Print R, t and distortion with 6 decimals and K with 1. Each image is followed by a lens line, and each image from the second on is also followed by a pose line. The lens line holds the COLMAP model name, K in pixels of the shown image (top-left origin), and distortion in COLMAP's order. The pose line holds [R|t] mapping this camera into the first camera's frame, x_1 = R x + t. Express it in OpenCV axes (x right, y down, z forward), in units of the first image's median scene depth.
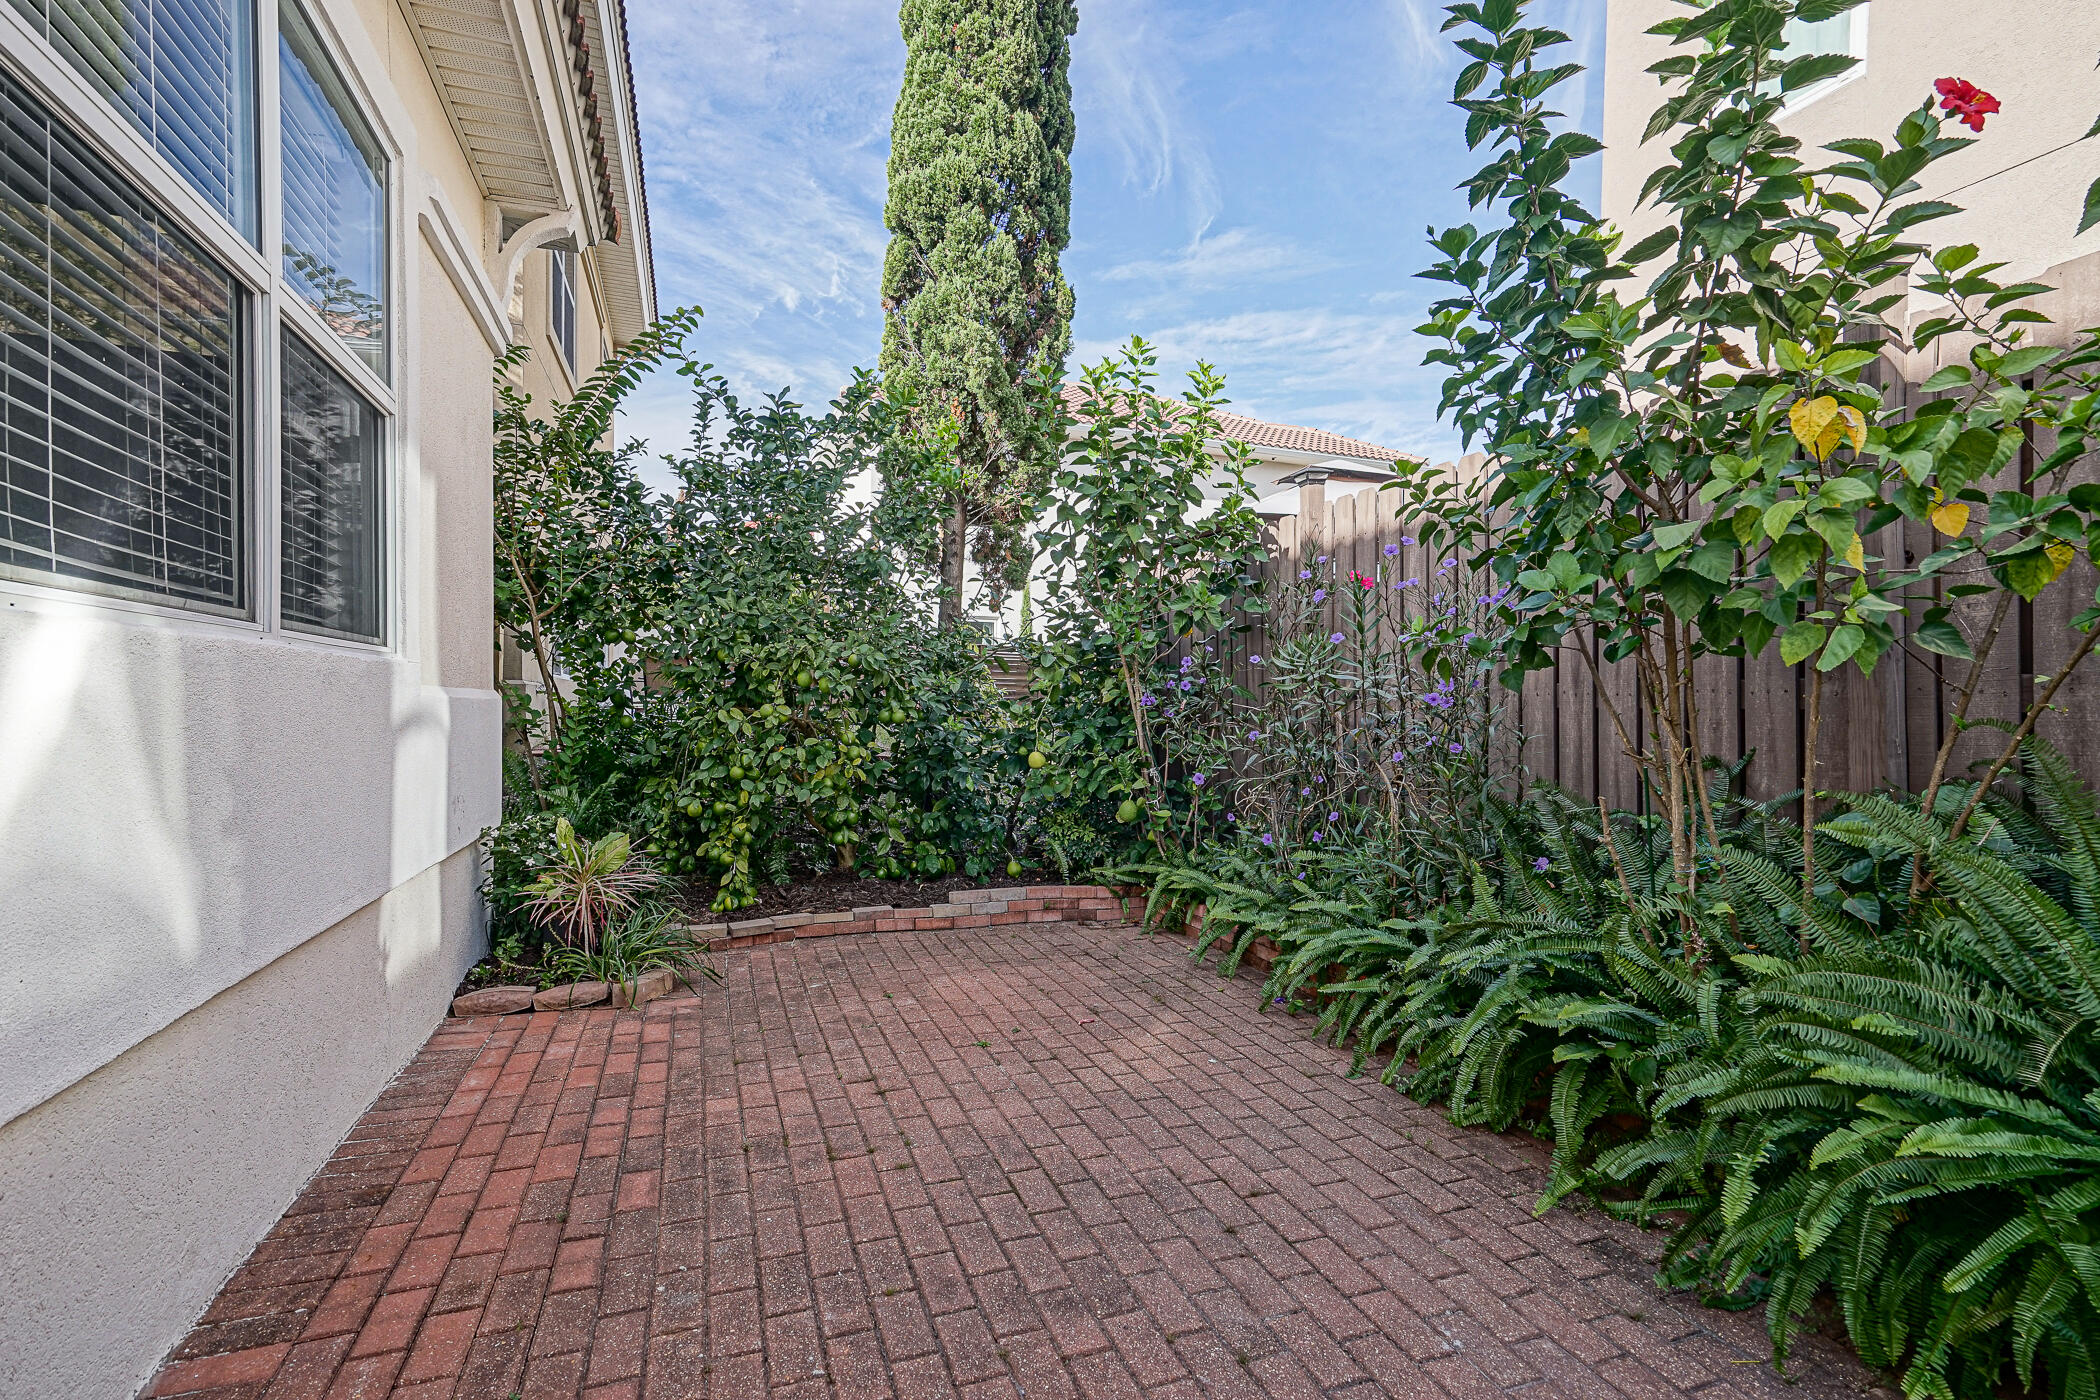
lens RADIAL K [[980.4, 0, 1057.3], [0, 980.4, 708.5], [0, 0, 1]] dist [0.008384, 0.003130]
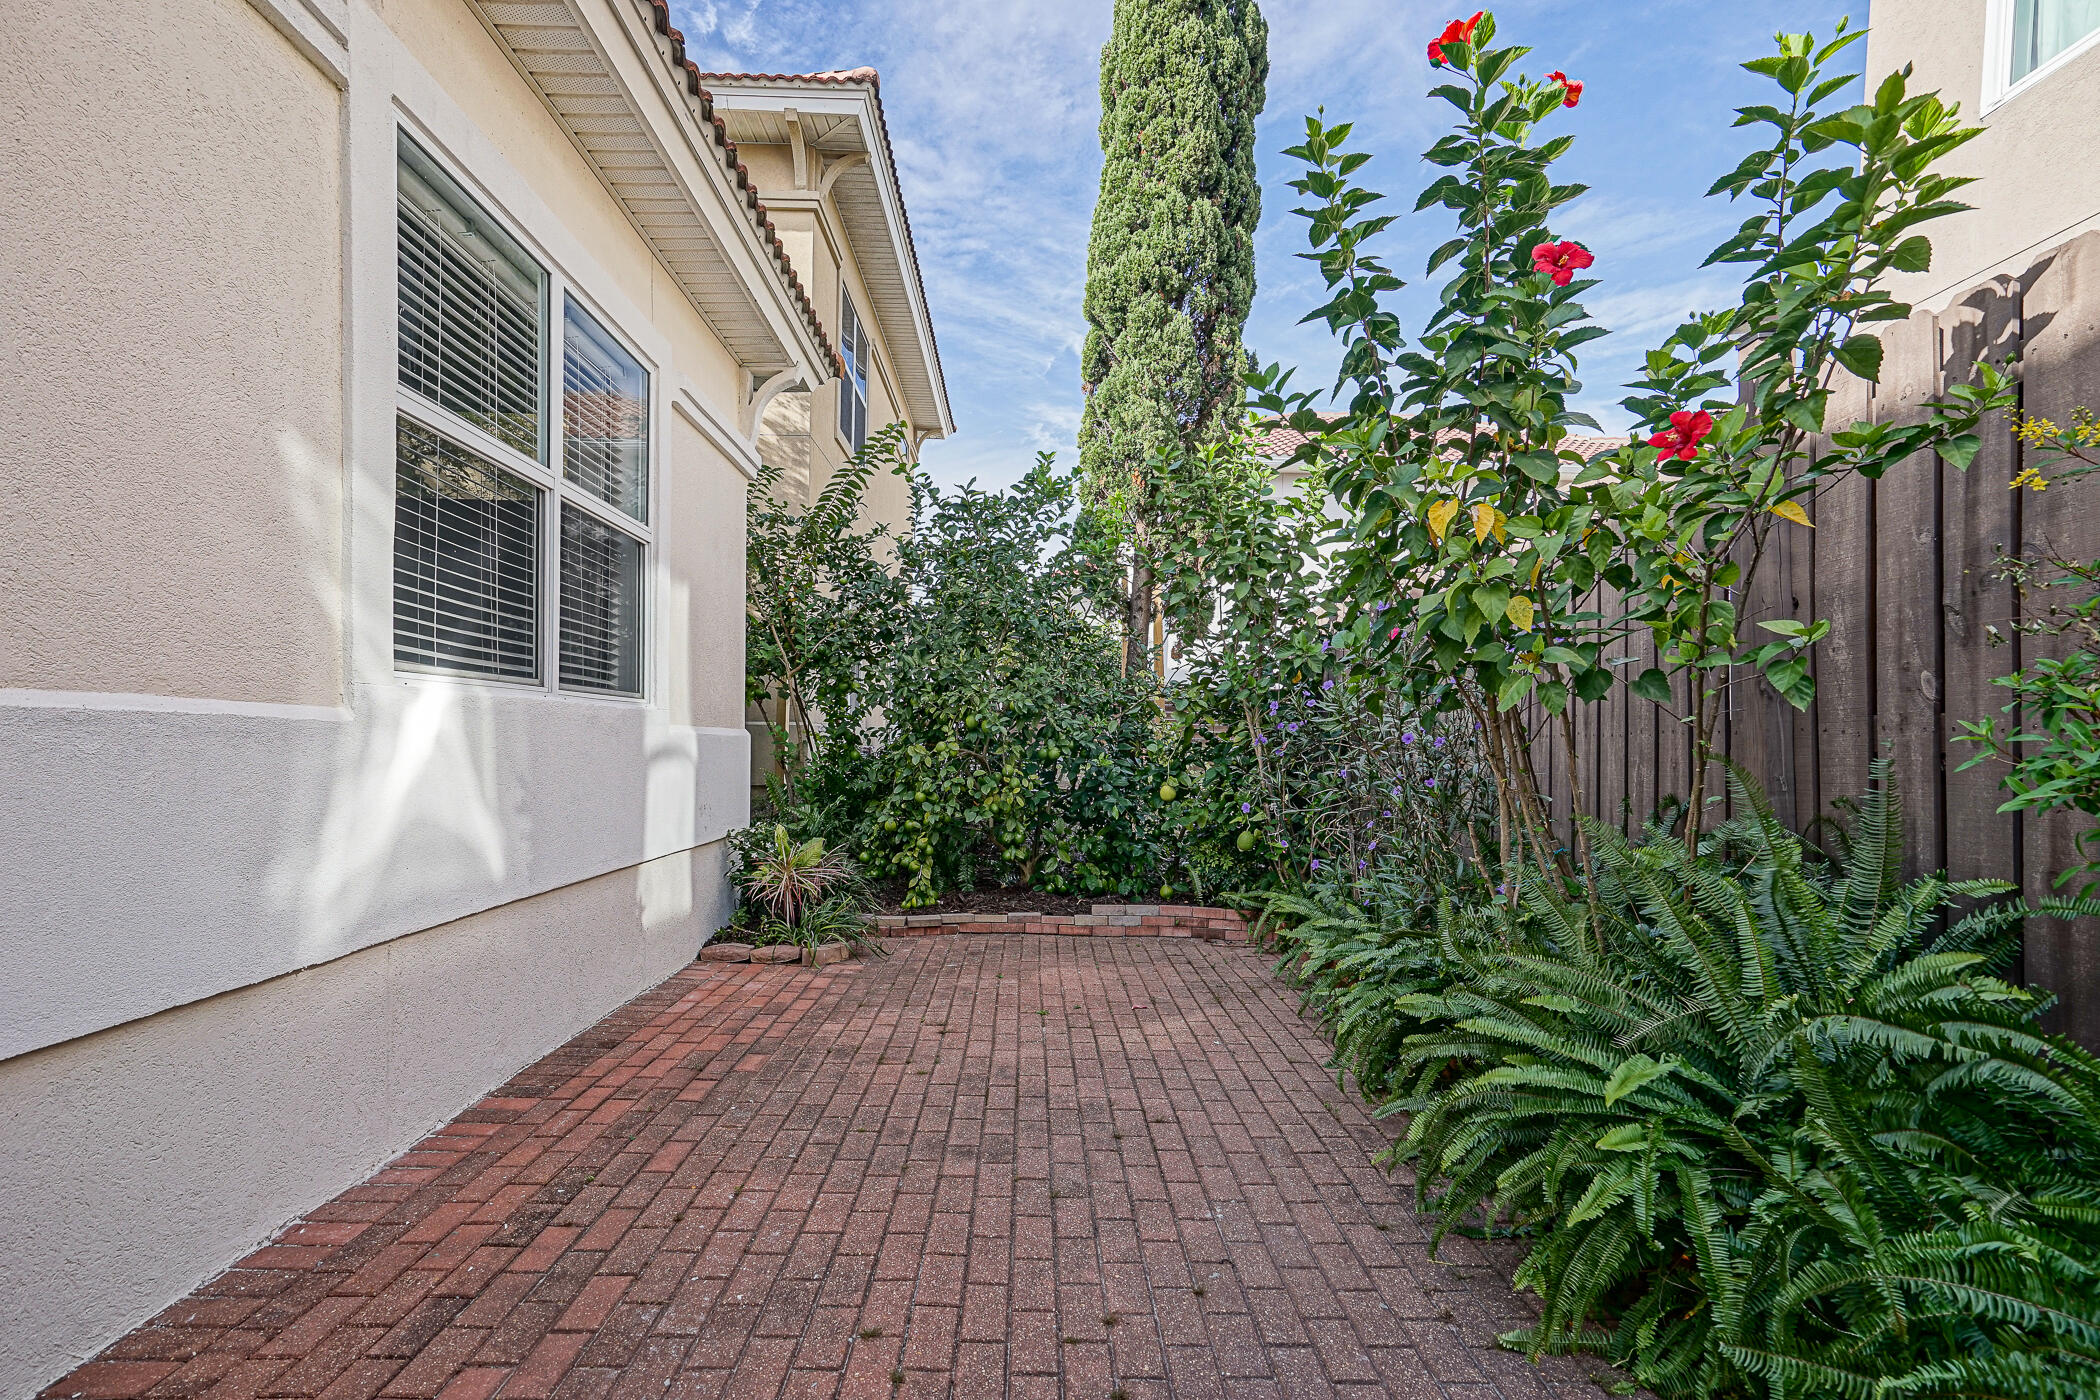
lens RADIAL K [[1004.5, 0, 1057.6], [0, 1004.5, 761.8], [0, 0, 1]] dist [-0.001969, 0.000614]
pose [[0.945815, 0.013694, -0.324417, 0.243444], [-0.010305, 0.999873, 0.012161, 0.003927], [0.324542, -0.008159, 0.945836, -0.140524]]
